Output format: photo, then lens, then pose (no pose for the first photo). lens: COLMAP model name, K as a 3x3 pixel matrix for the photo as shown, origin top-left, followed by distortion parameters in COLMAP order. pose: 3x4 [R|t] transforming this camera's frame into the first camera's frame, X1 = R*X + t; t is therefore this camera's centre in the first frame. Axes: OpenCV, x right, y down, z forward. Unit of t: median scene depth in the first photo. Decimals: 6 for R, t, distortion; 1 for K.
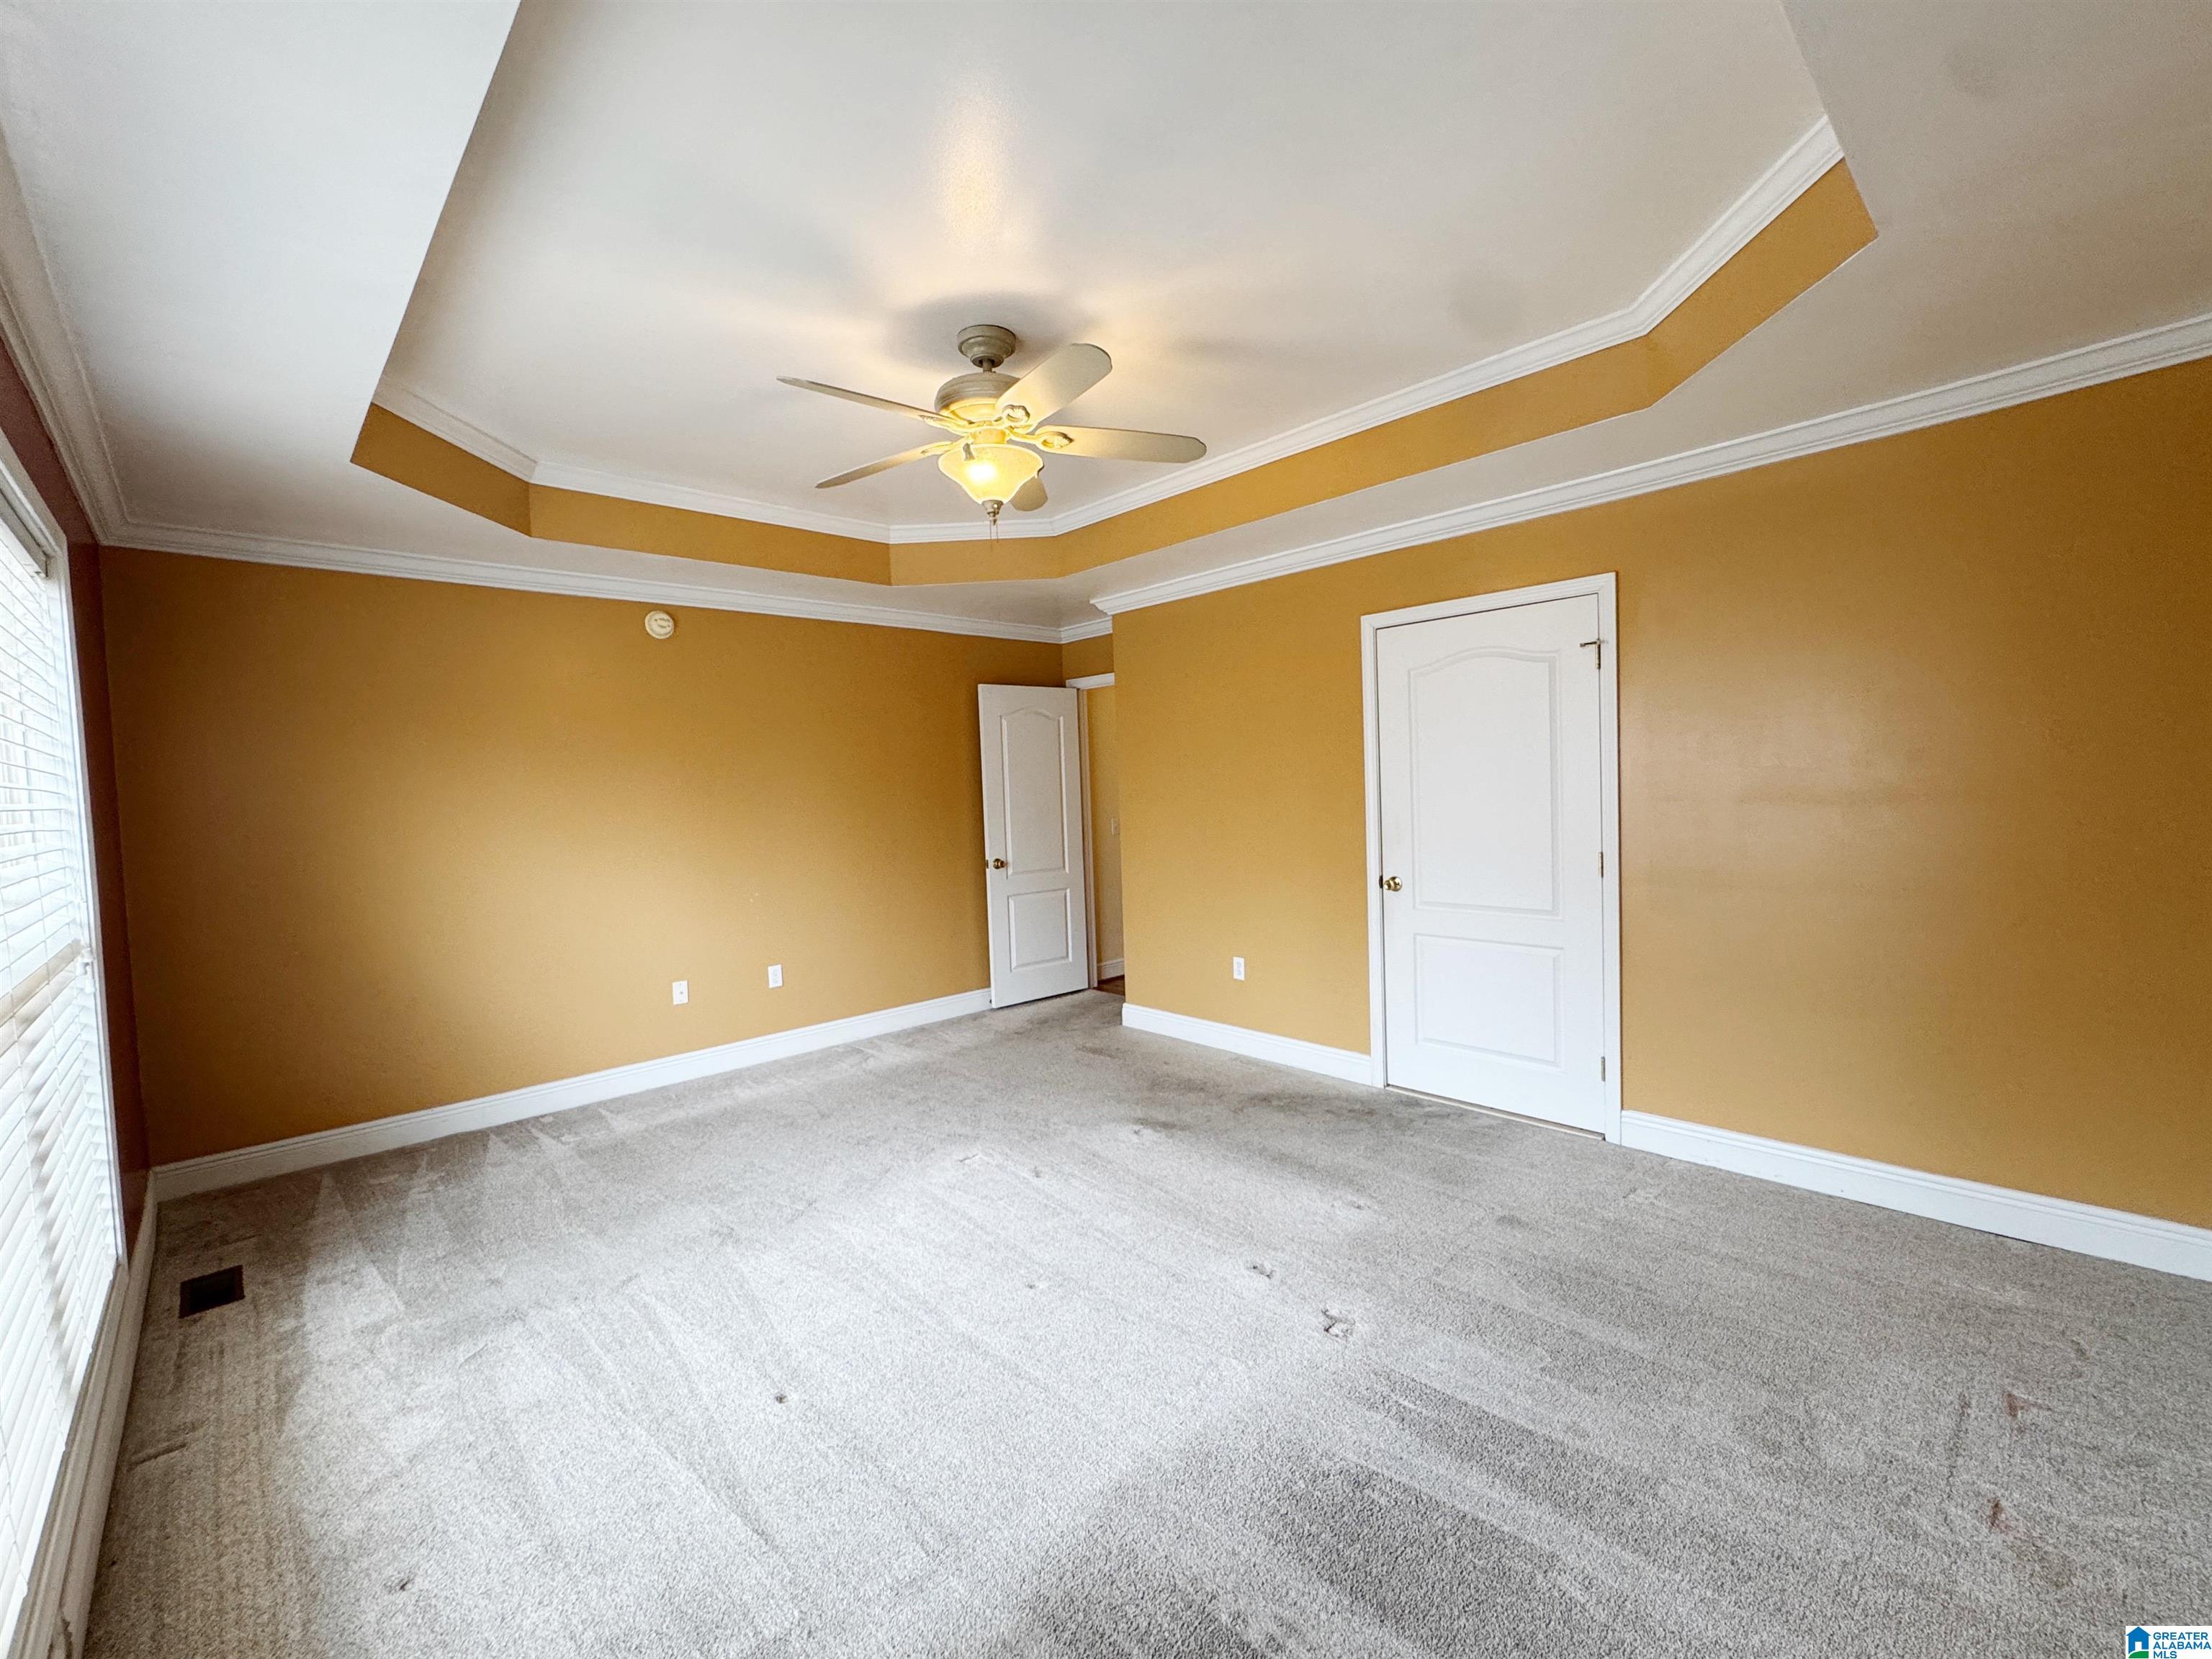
lens RADIAL K [[951.0, 0, 1033.9], [0, 951.0, 835.4], [0, 0, 1]] dist [-0.000194, -0.000352]
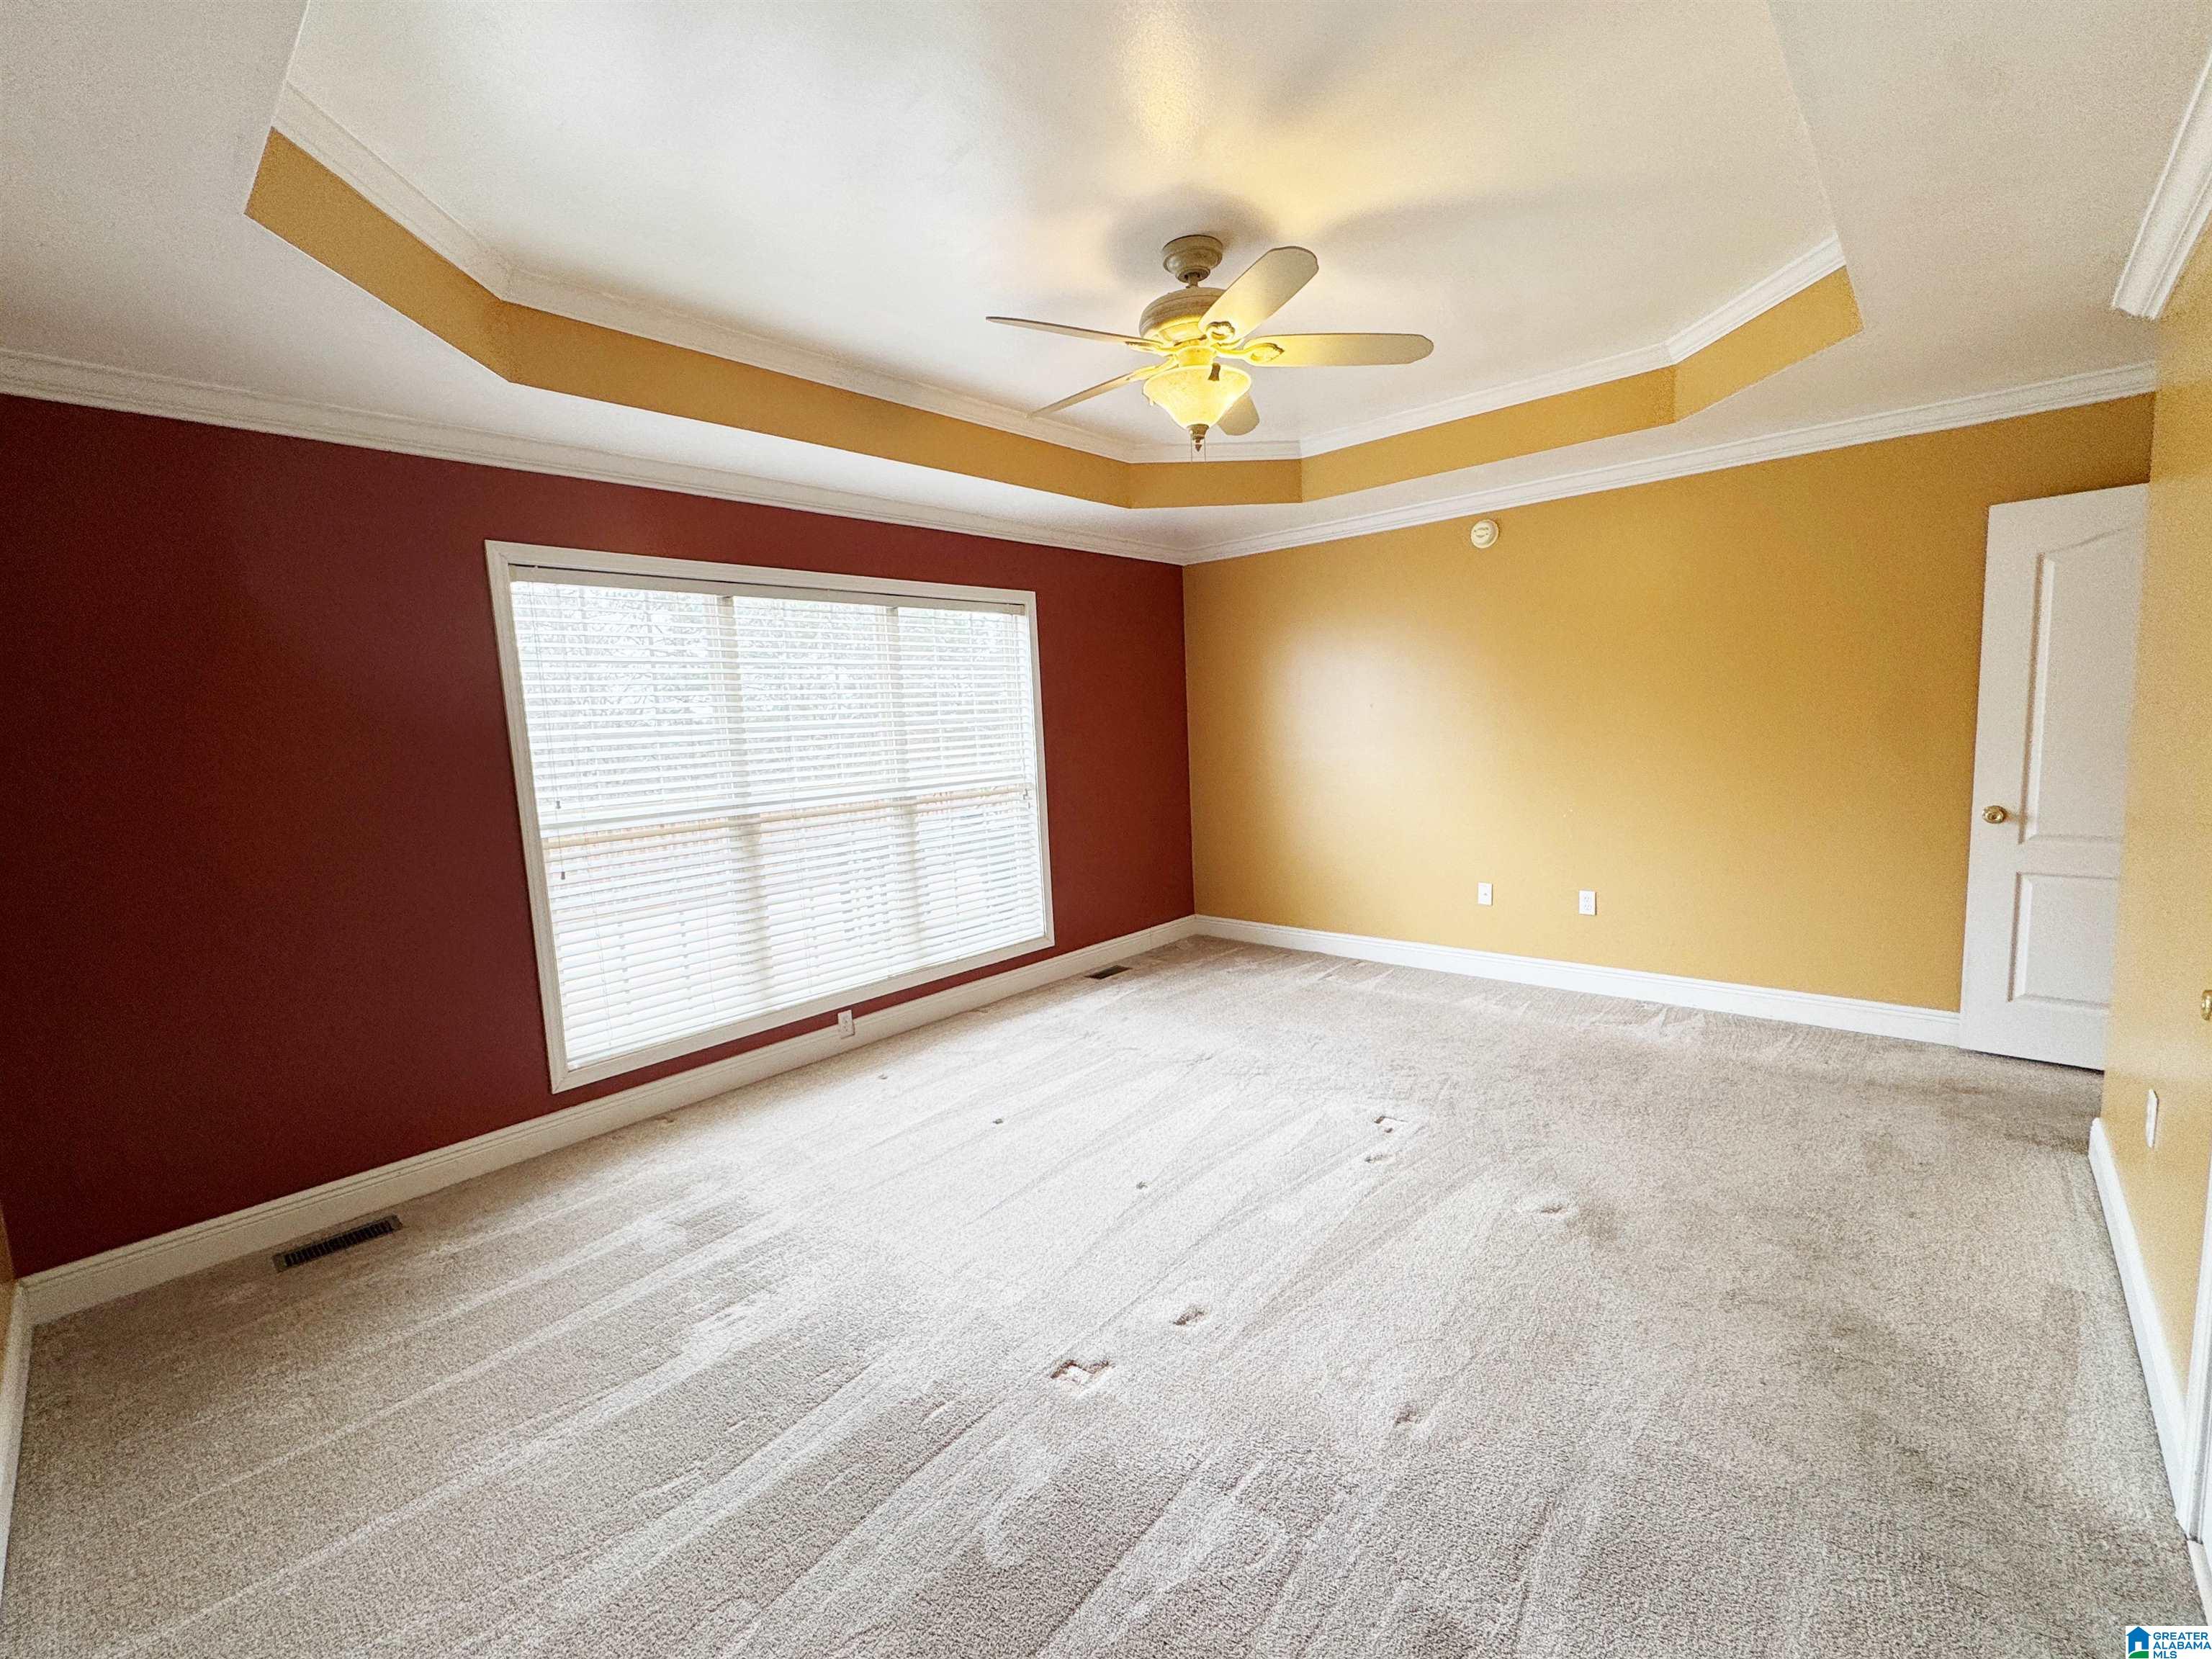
lens RADIAL K [[886.7, 0, 1103.4], [0, 886.7, 826.8], [0, 0, 1]] dist [-0.001741, 0.000010]
pose [[0.127963, 0.145292, -0.981079, 0.665189], [-0.006788, 0.989316, 0.145627, -0.059948], [0.991756, -0.011975, 0.127582, 0.589378]]
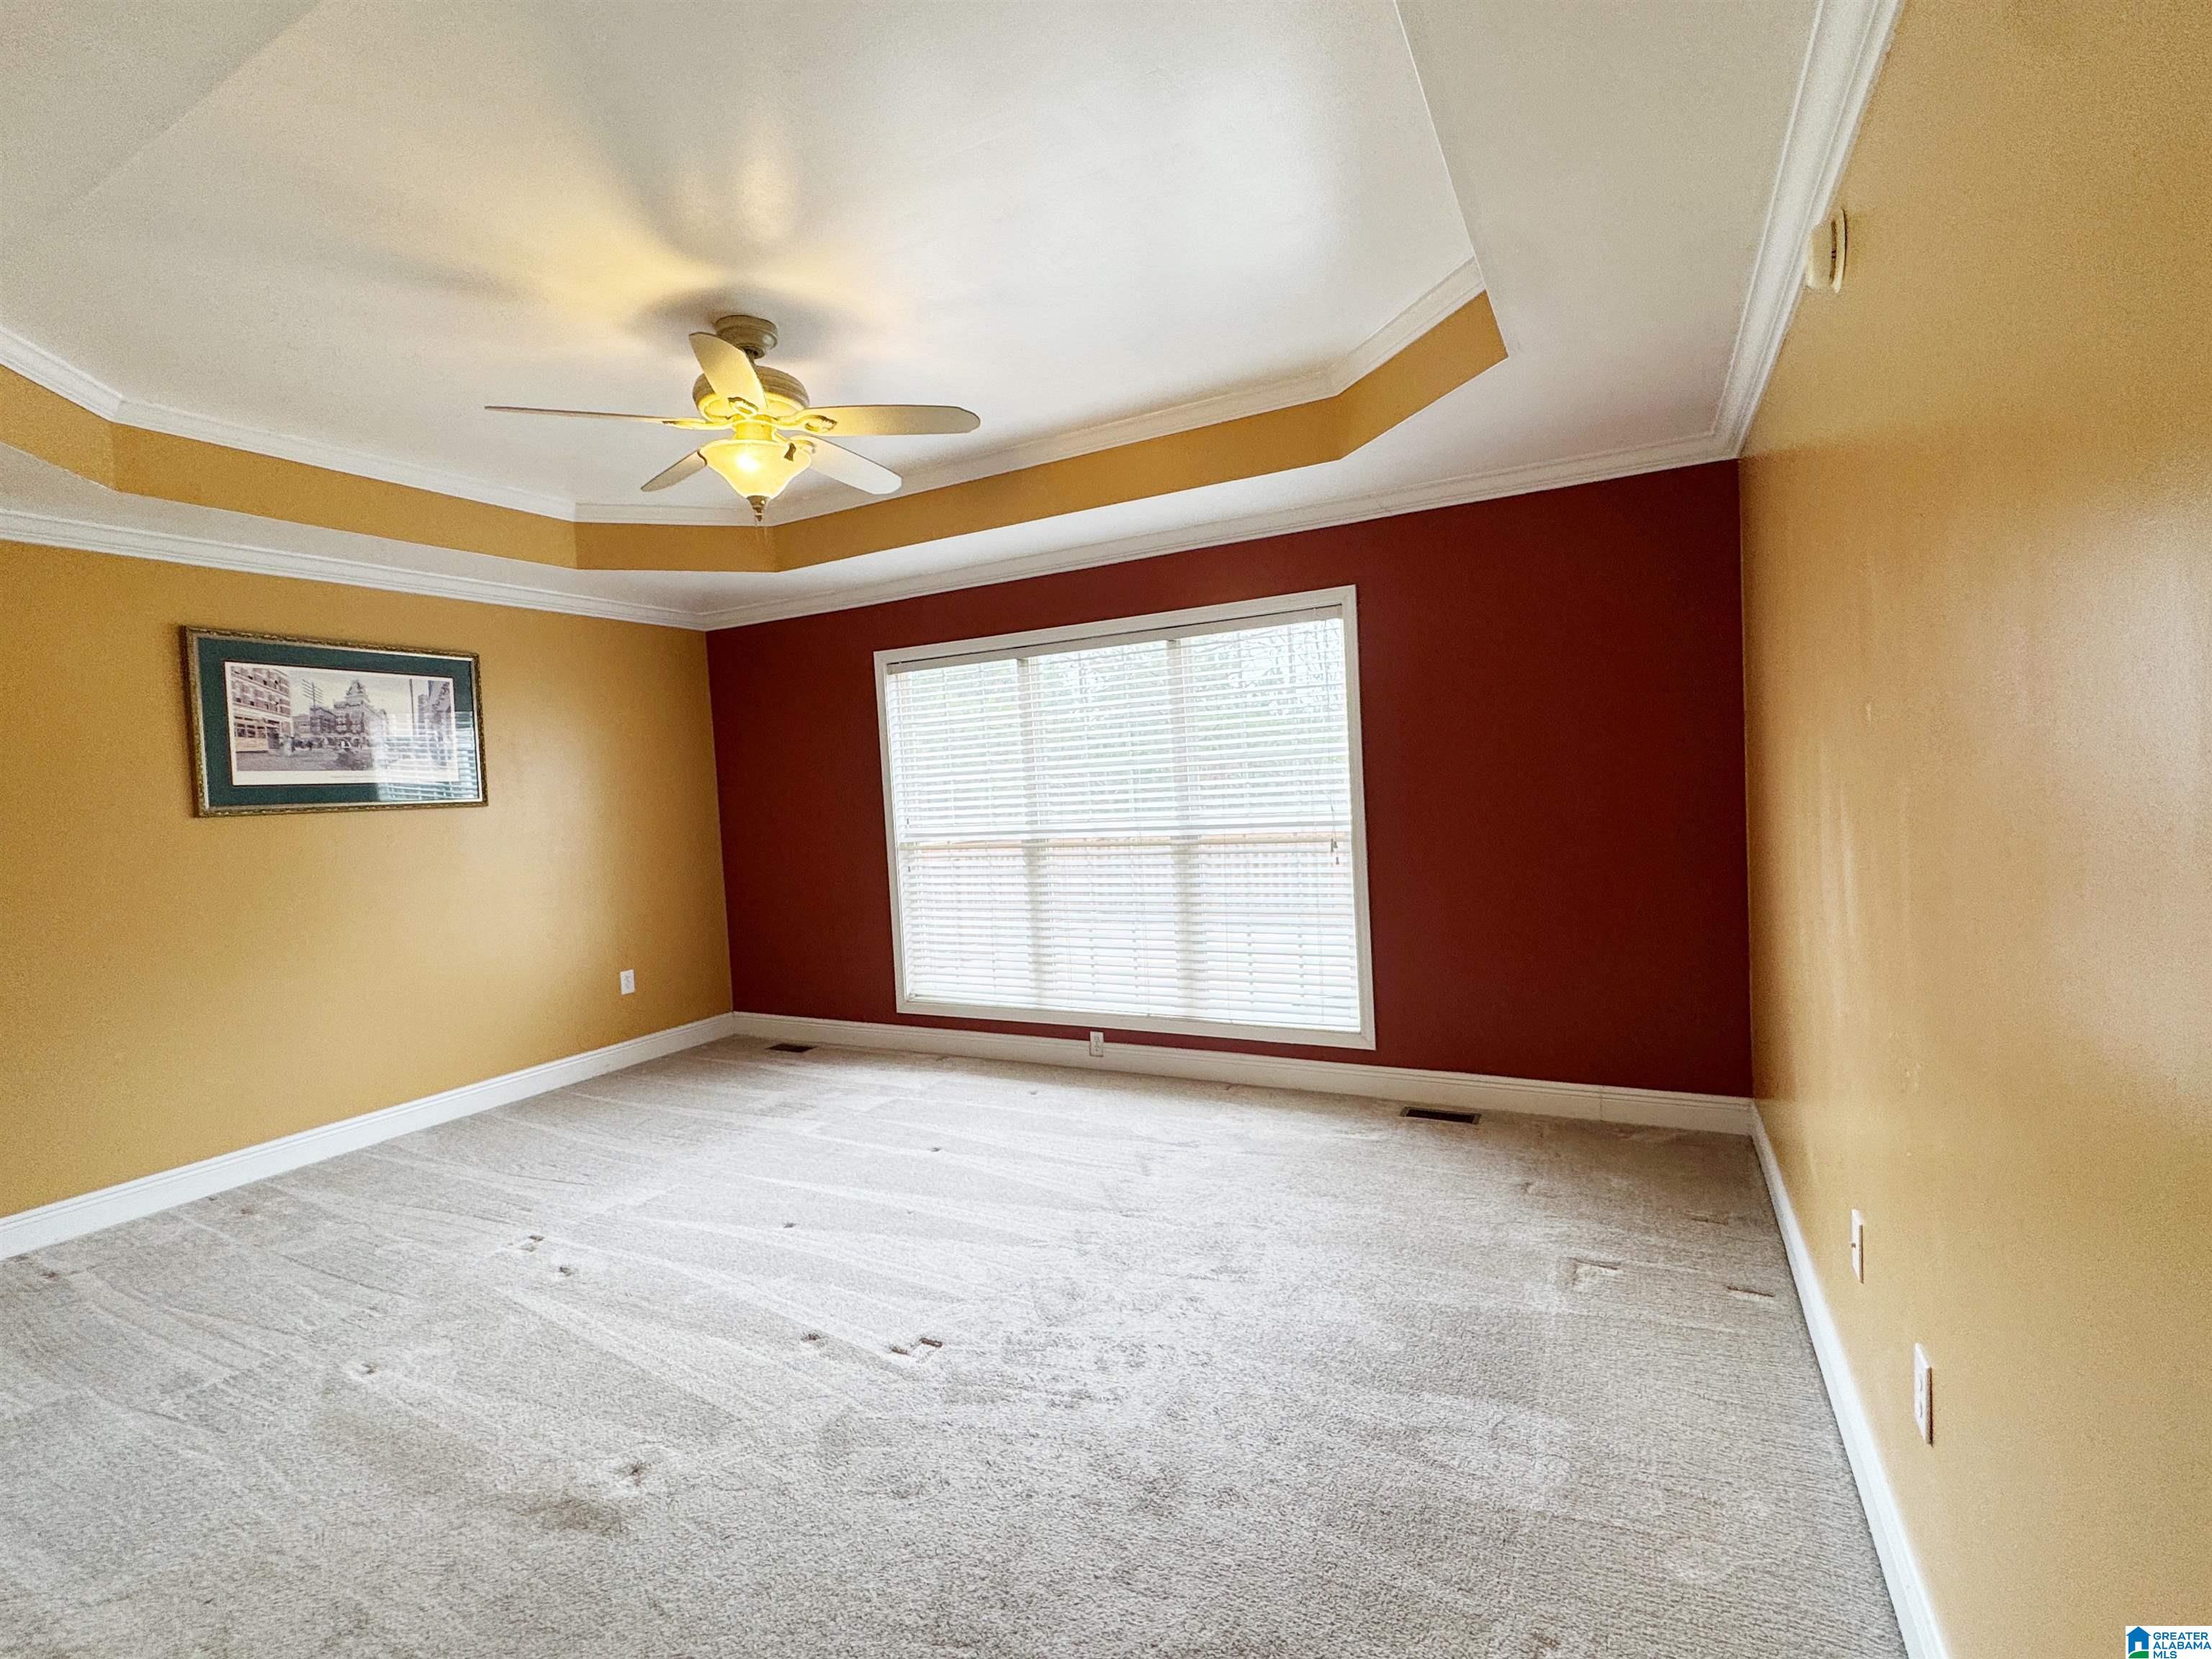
lens RADIAL K [[958.3, 0, 1095.4], [0, 958.3, 830.6], [0, 0, 1]] dist [-0.001934, -0.000078]
pose [[-0.911083, 0.103754, -0.398953, 0.052523], [0.063781, 0.991633, 0.112234, -0.076037], [0.407260, 0.076809, -0.910077, 1.542953]]
